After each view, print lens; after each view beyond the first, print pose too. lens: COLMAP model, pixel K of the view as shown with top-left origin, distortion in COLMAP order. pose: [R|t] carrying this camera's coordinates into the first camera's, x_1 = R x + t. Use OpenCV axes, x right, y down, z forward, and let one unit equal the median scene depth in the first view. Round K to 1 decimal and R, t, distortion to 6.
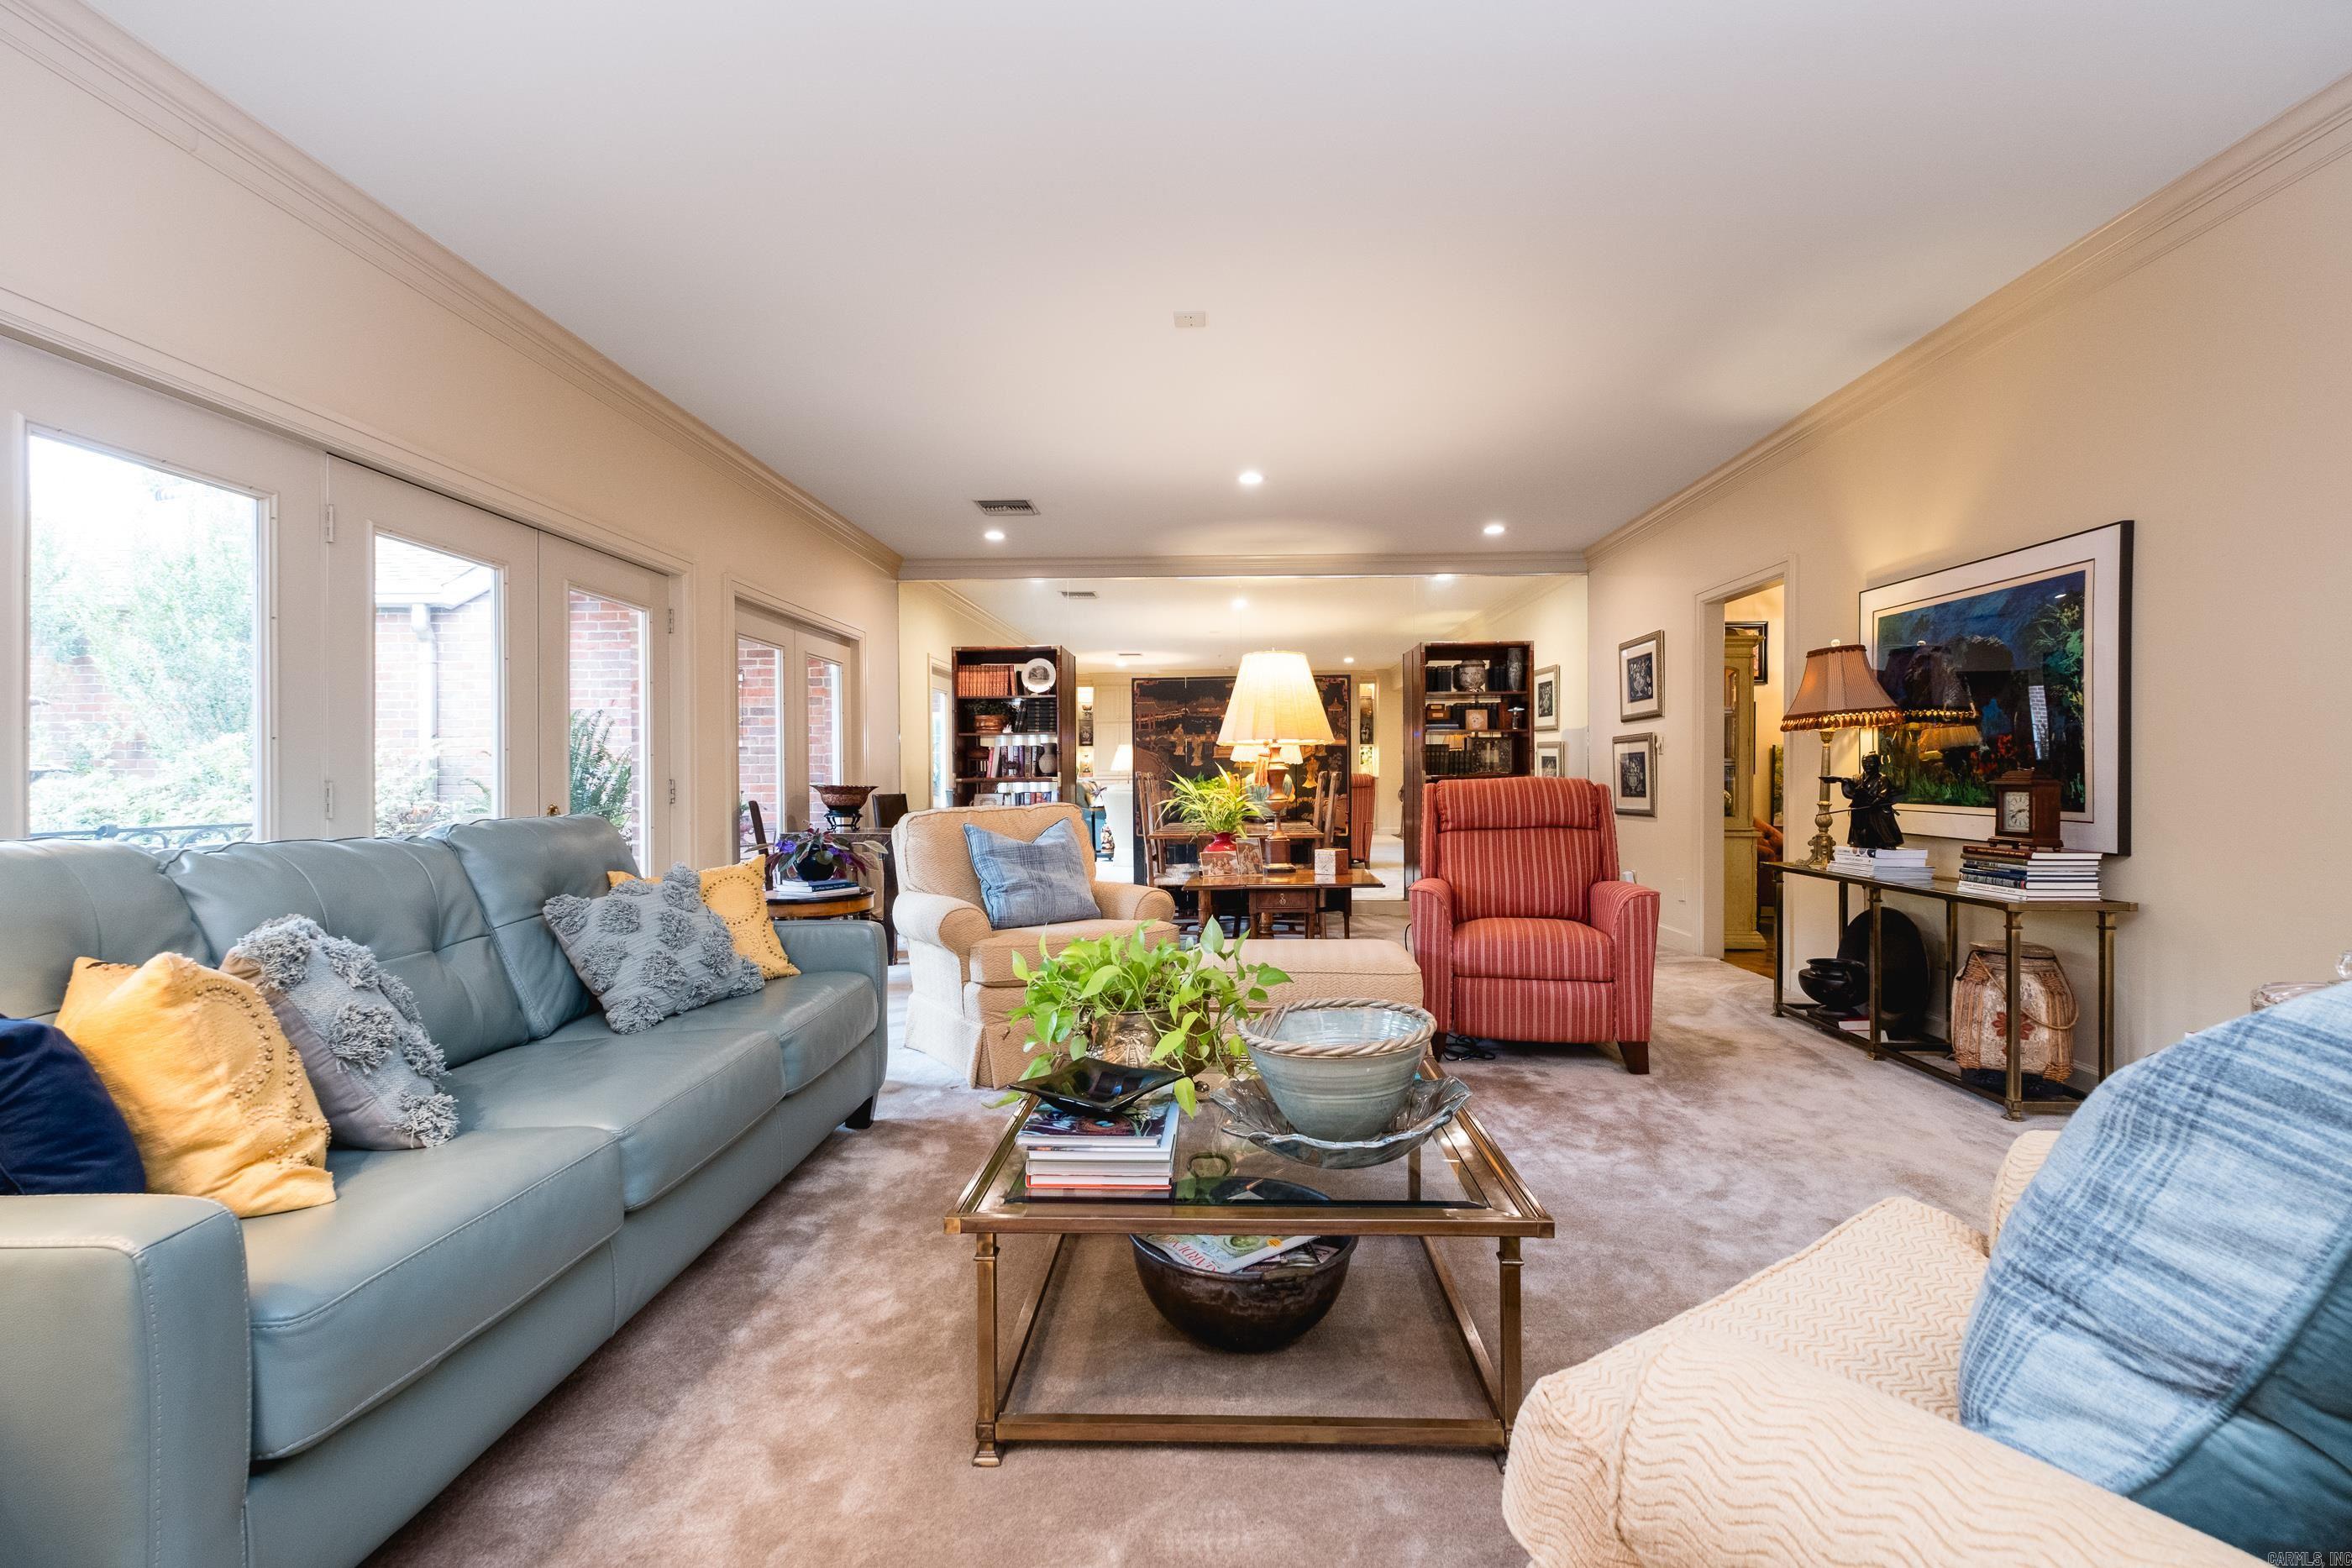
lens RADIAL K [[1015.2, 0, 1193.0], [0, 1015.2, 782.9], [0, 0, 1]] dist [0.001510, -0.000259]
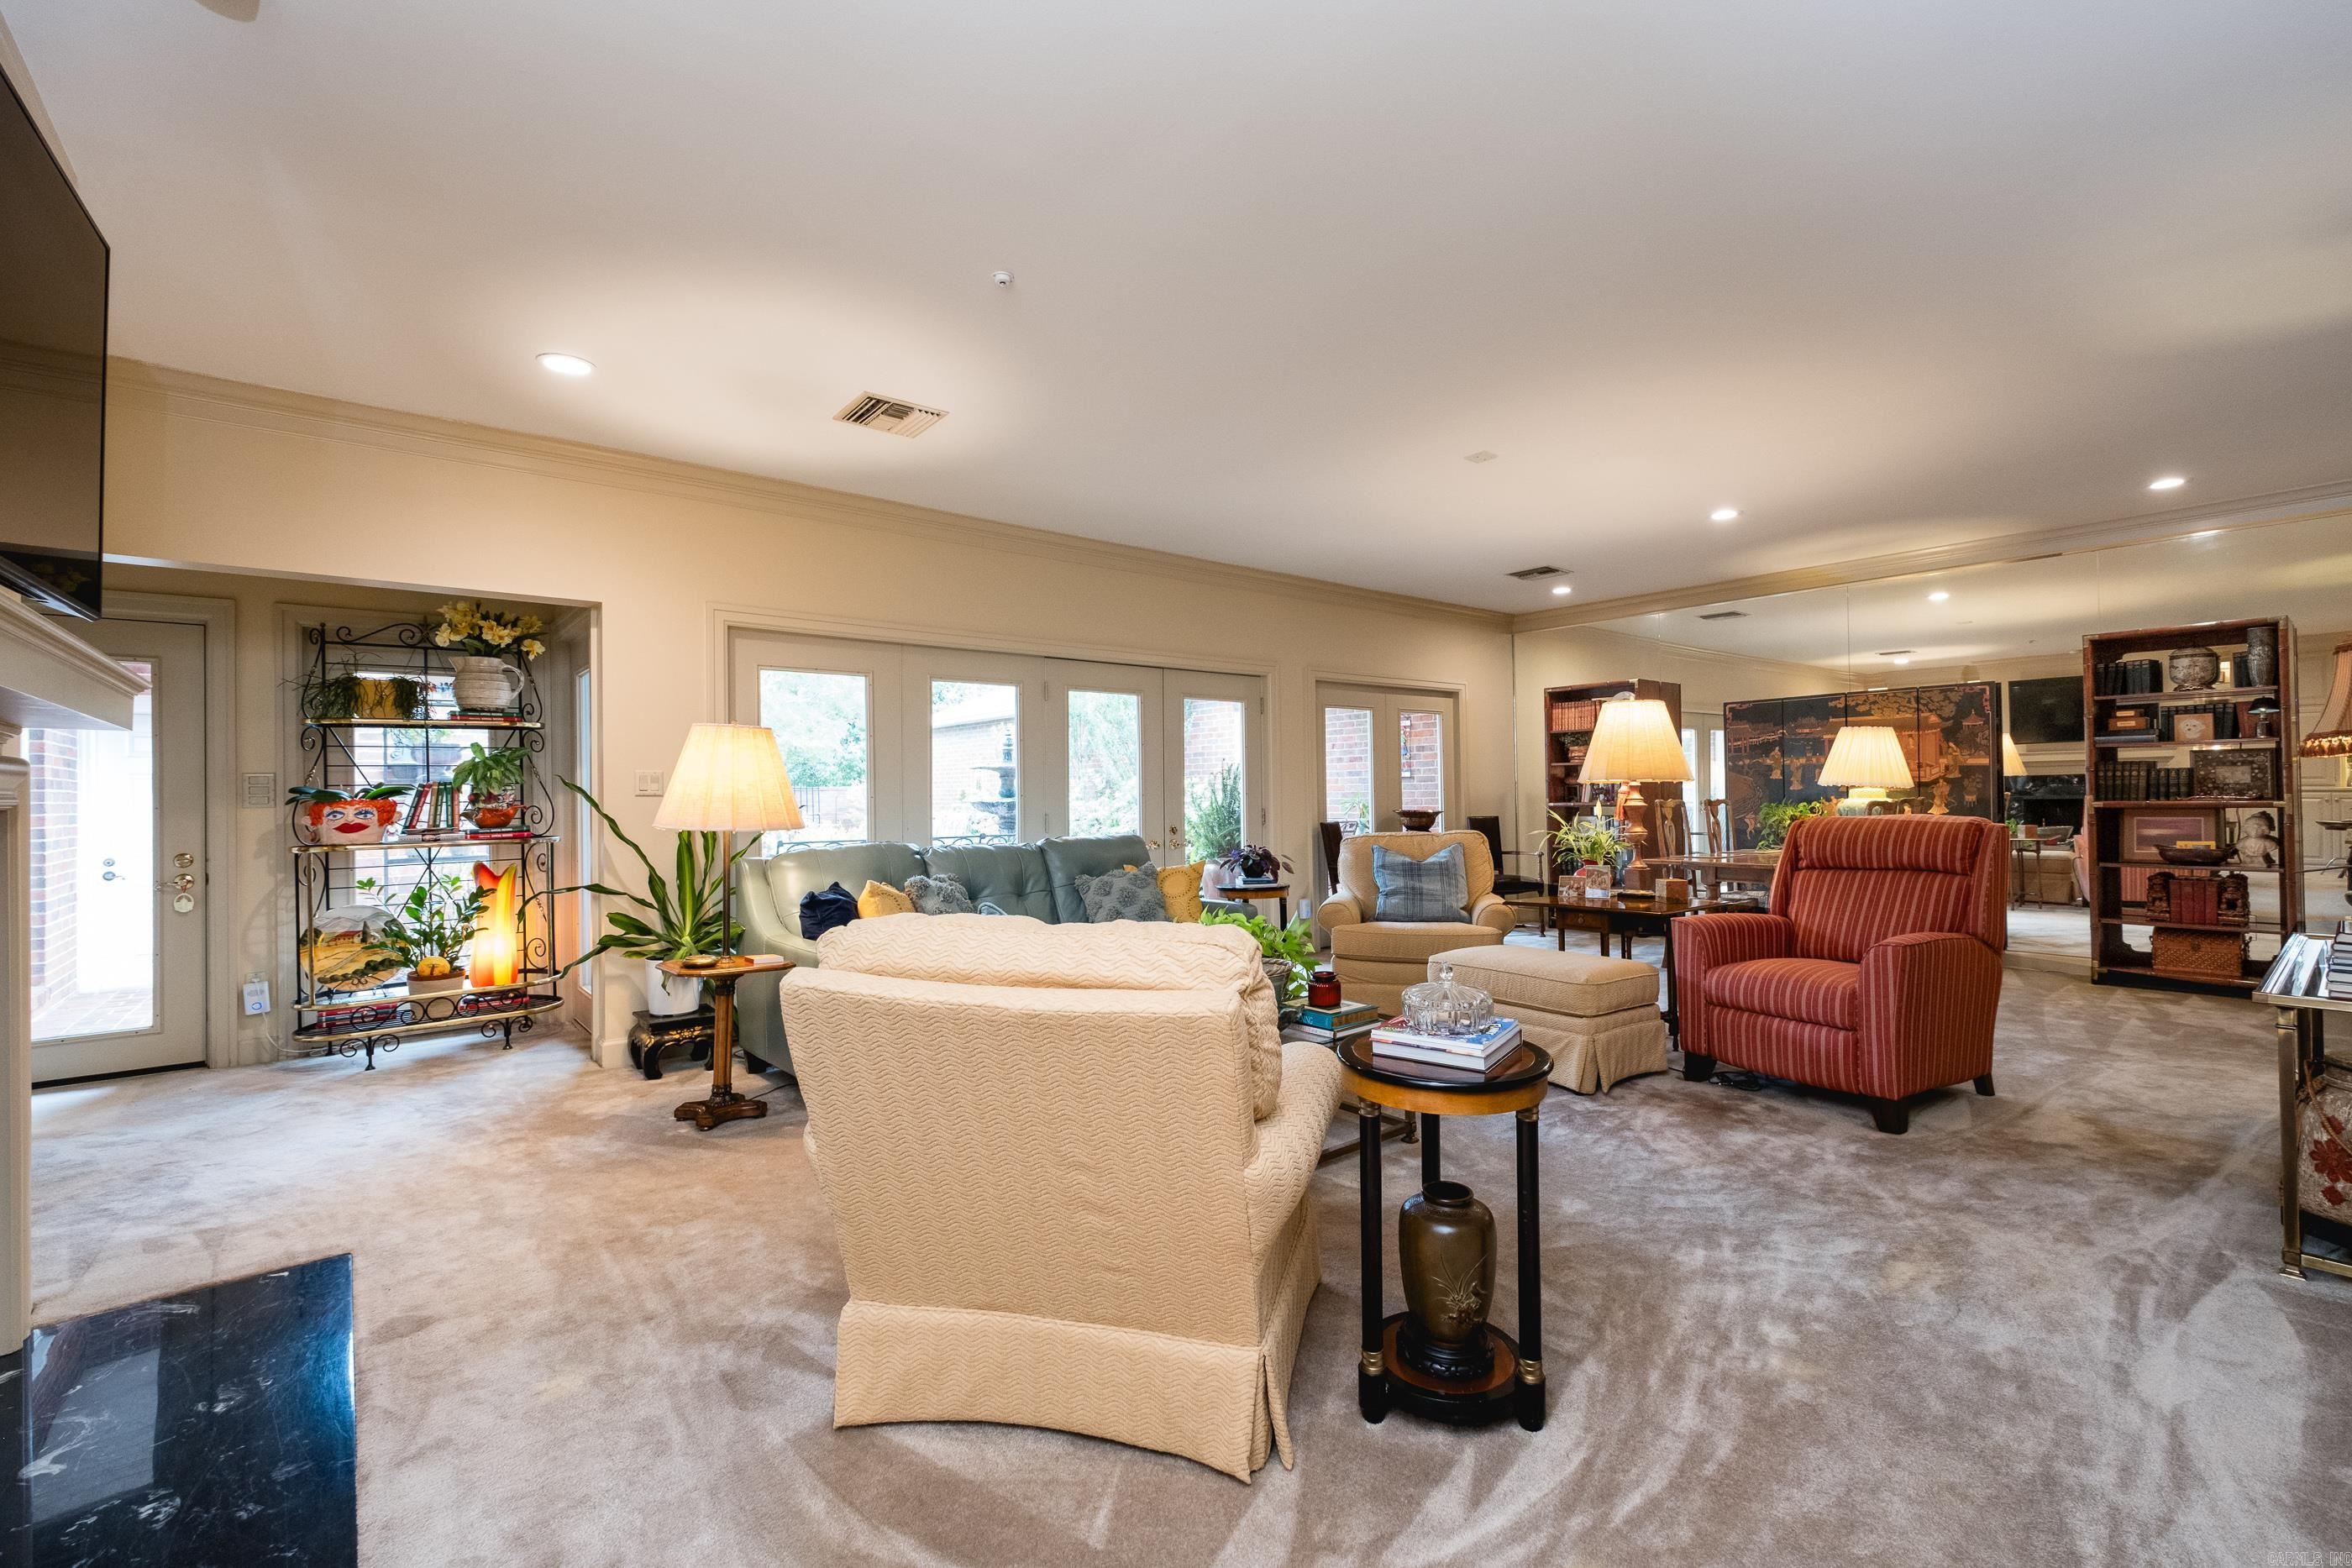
lens RADIAL K [[1015.2, 0, 1193.0], [0, 1015.2, 782.9], [0, 0, 1]] dist [0.001510, -0.000259]
pose [[0.663351, -0.011659, -0.748217, 0.691200], [0.005597, 0.999928, -0.010619, -0.033323], [0.748287, 0.002856, 0.663369, -0.115460]]
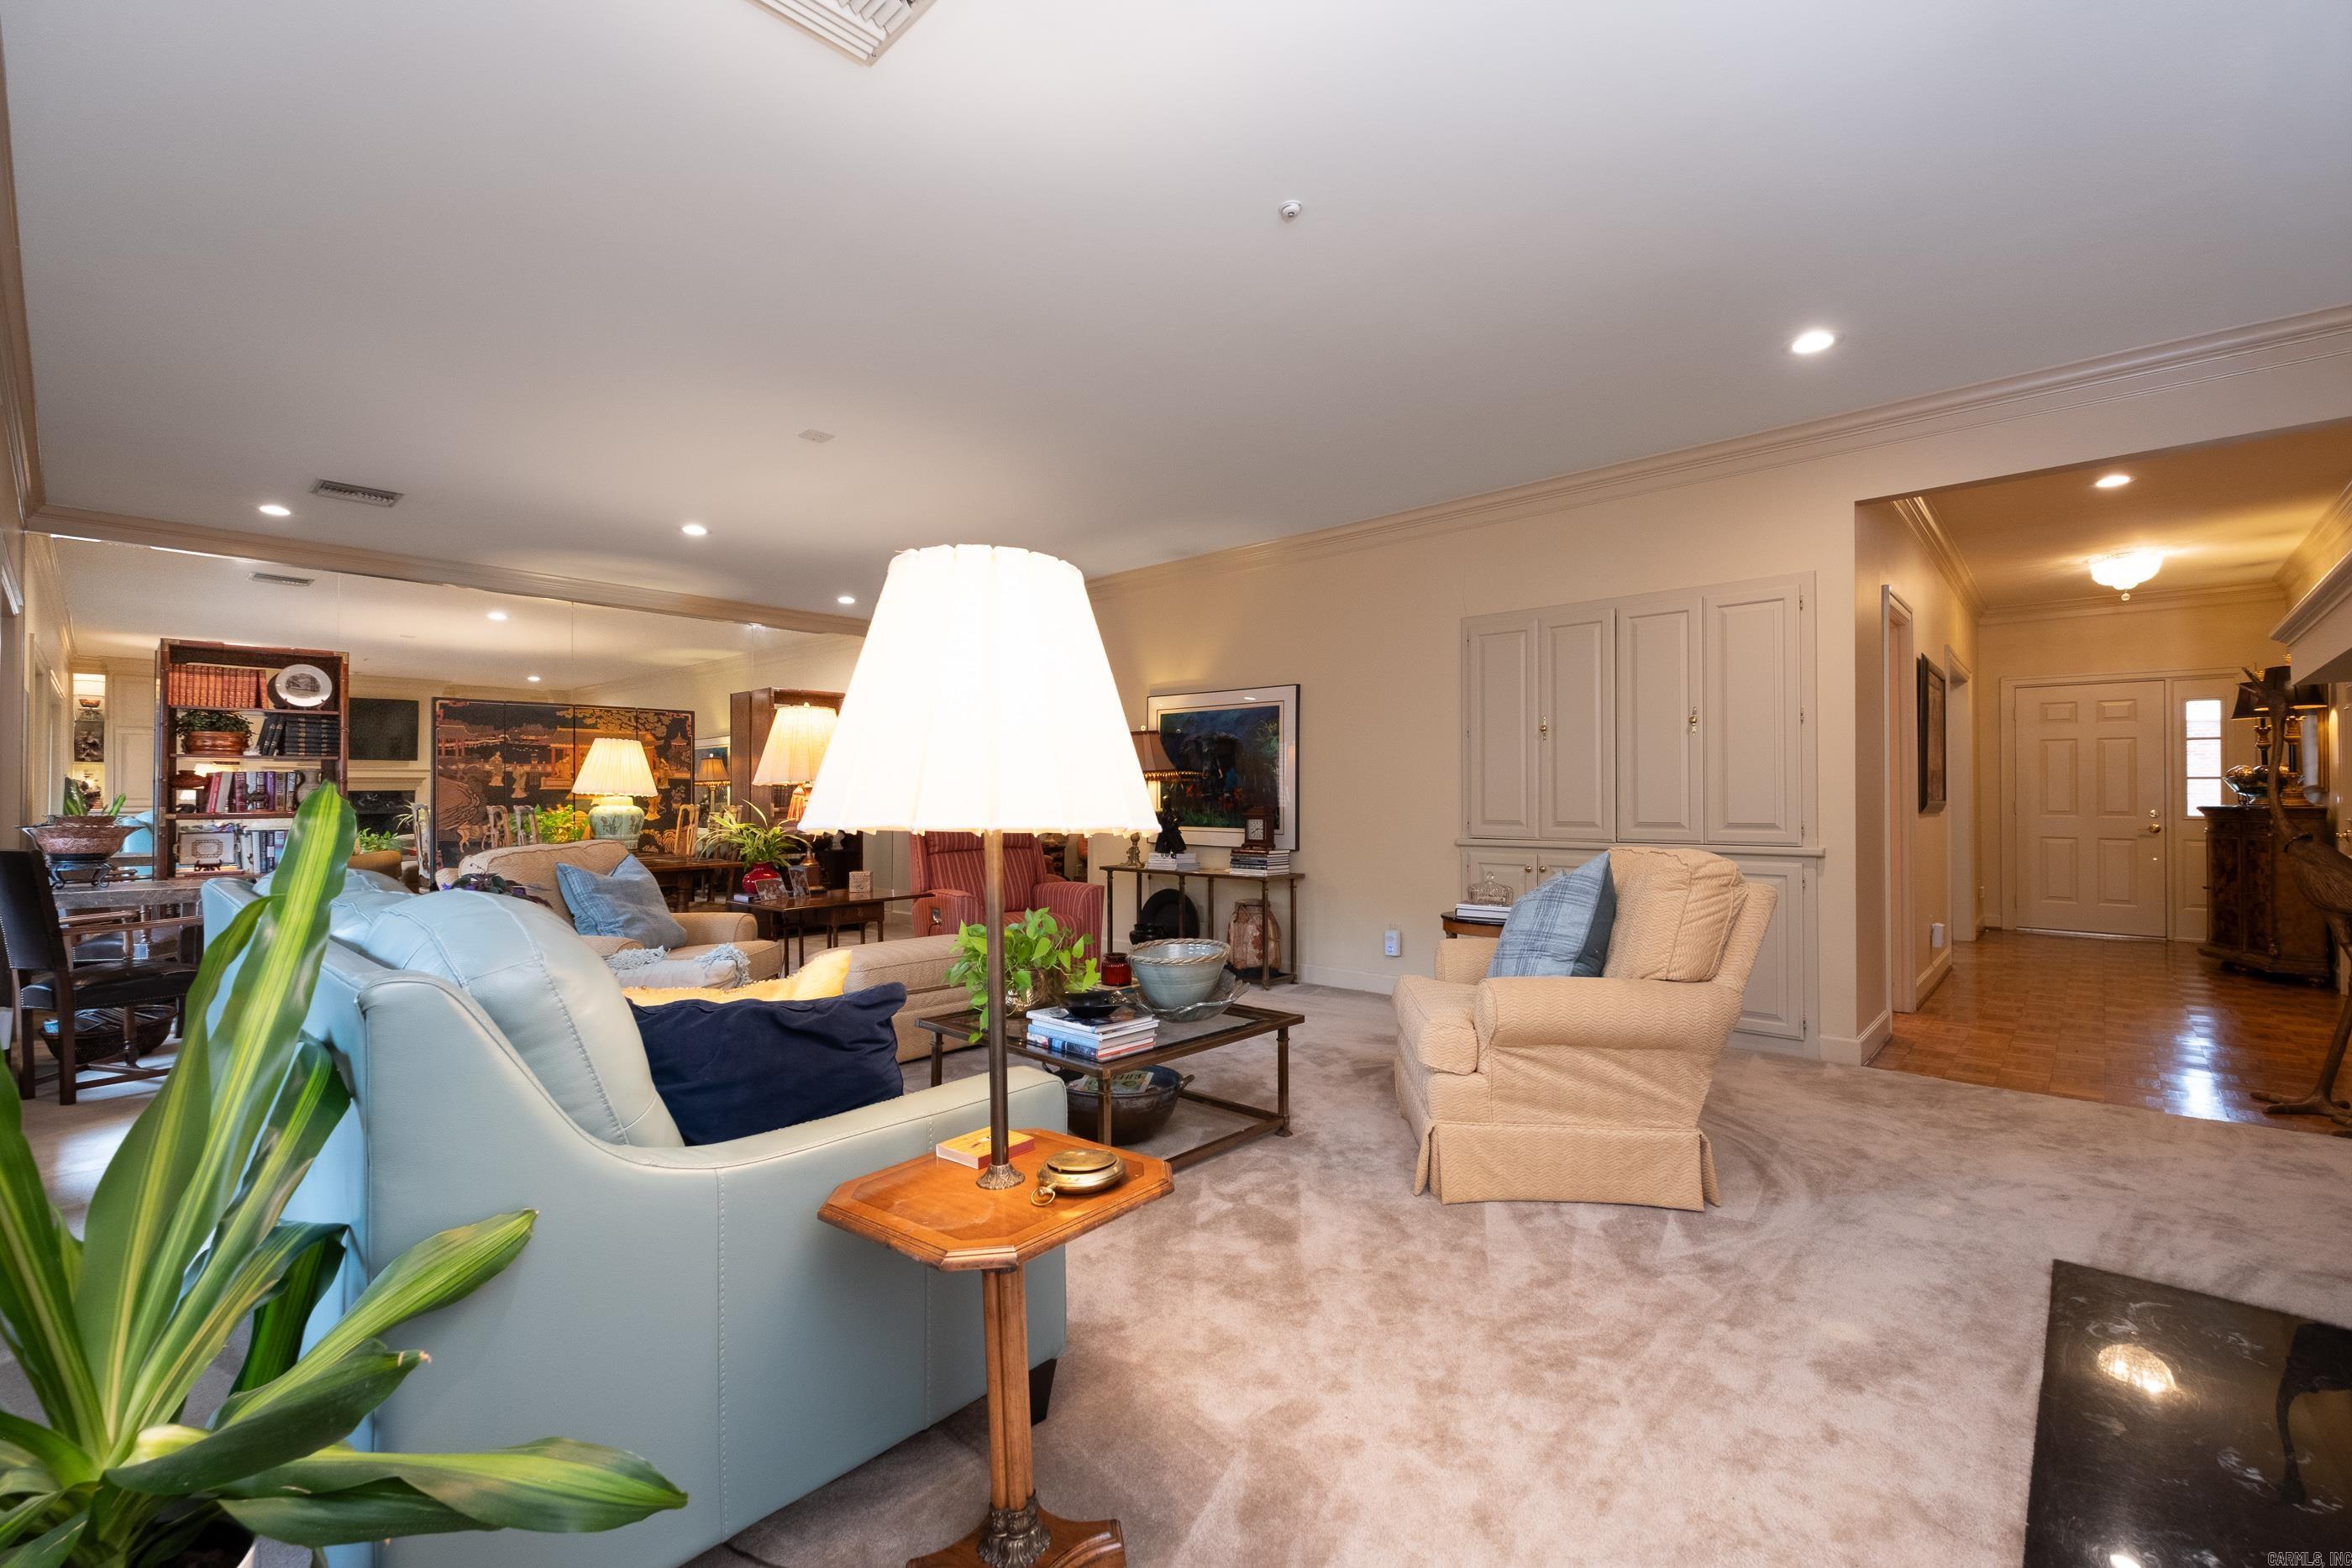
lens RADIAL K [[1000.0, 0, 1191.3], [0, 1000.0, 791.0], [0, 0, 1]] dist [0.000239, -0.005687]
pose [[0.647821, 0.009964, 0.761727, -0.586832], [0.003904, 0.999858, -0.016399, -0.011942], [-0.761783, 0.013597, 0.647690, -0.098485]]
